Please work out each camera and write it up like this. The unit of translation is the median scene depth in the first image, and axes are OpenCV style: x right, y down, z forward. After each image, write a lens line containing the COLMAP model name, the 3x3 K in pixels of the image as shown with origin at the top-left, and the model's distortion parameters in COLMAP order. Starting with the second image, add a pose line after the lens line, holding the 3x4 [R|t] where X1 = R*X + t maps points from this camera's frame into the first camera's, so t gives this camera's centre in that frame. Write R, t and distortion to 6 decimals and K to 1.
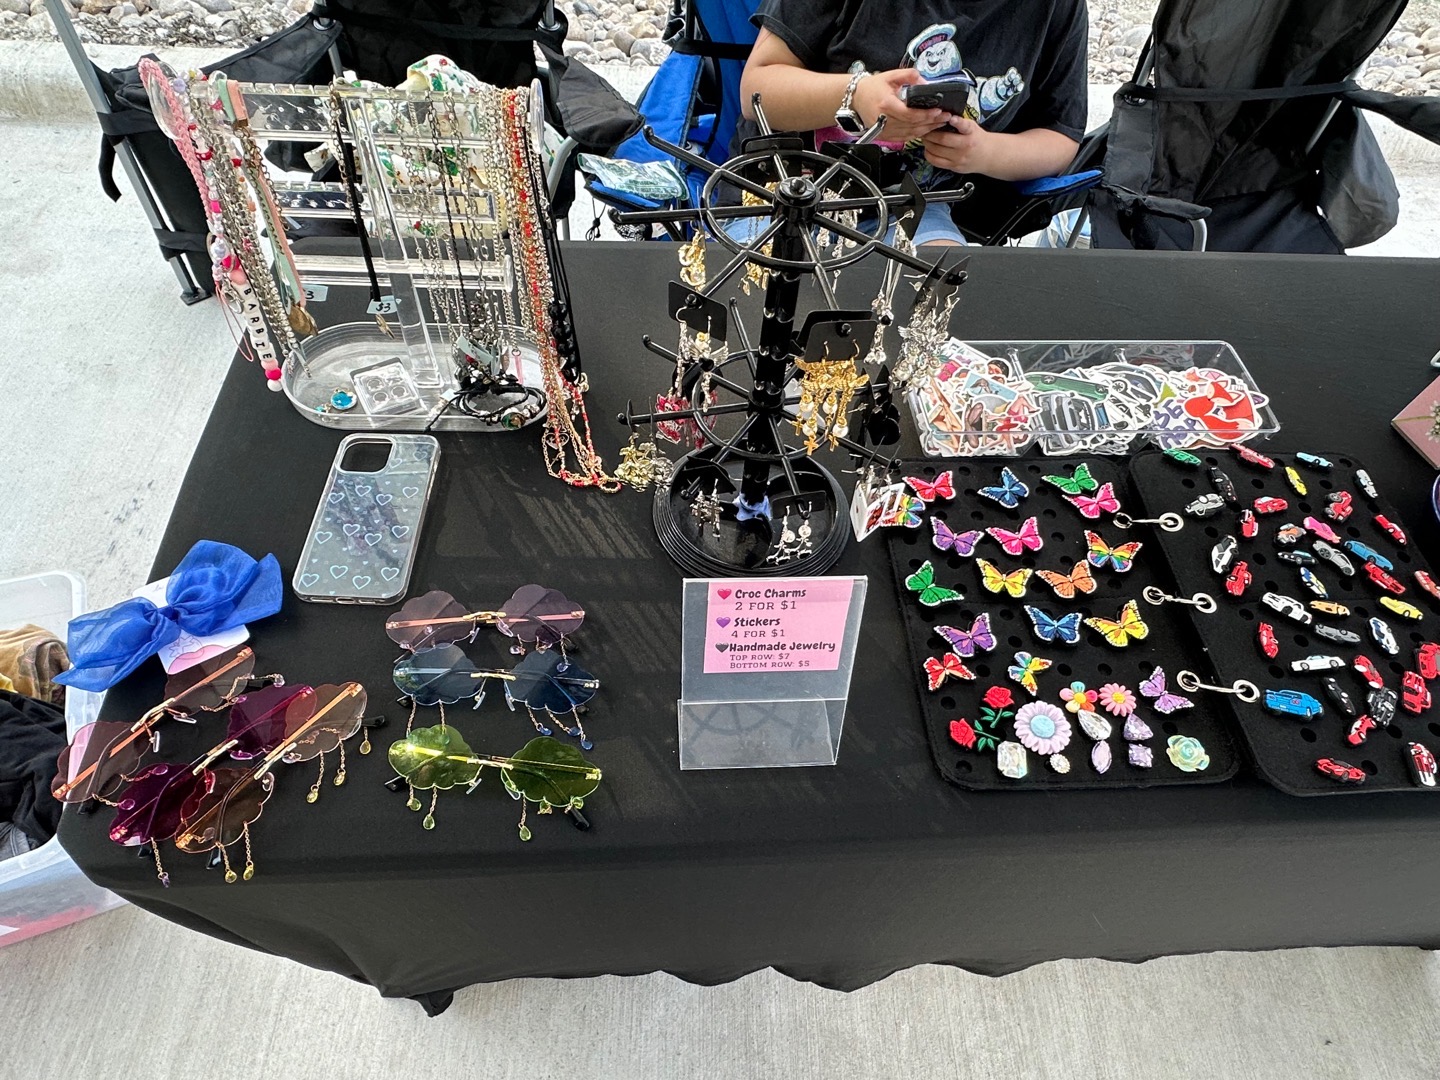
lens RADIAL K [[829.1, 0, 721.8], [0, 829.1, 564.5], [0, 0, 1]] dist [-0.002712, 0.000961]
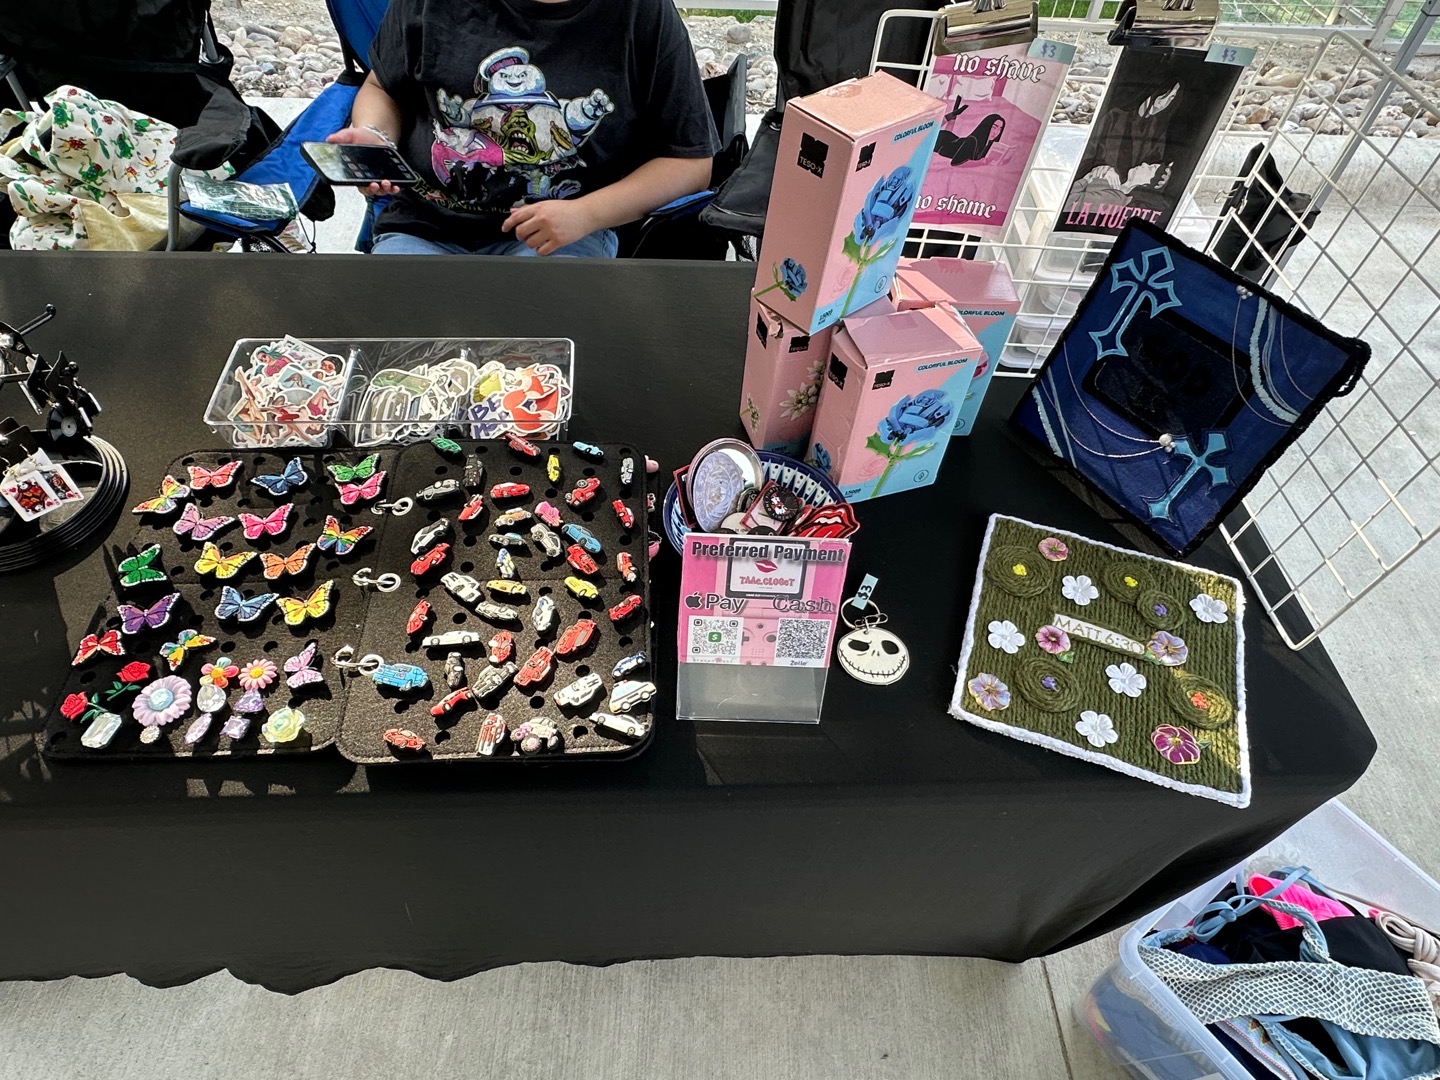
lens RADIAL K [[829.1, 0, 721.8], [0, 829.1, 564.5], [0, 0, 1]] dist [-0.002712, 0.000961]
pose [[0.999965, -0.001263, -0.008258, 0.885191], [0.000898, 0.999028, -0.044066, 0.061470], [0.008306, 0.044057, 0.998994, -0.013403]]
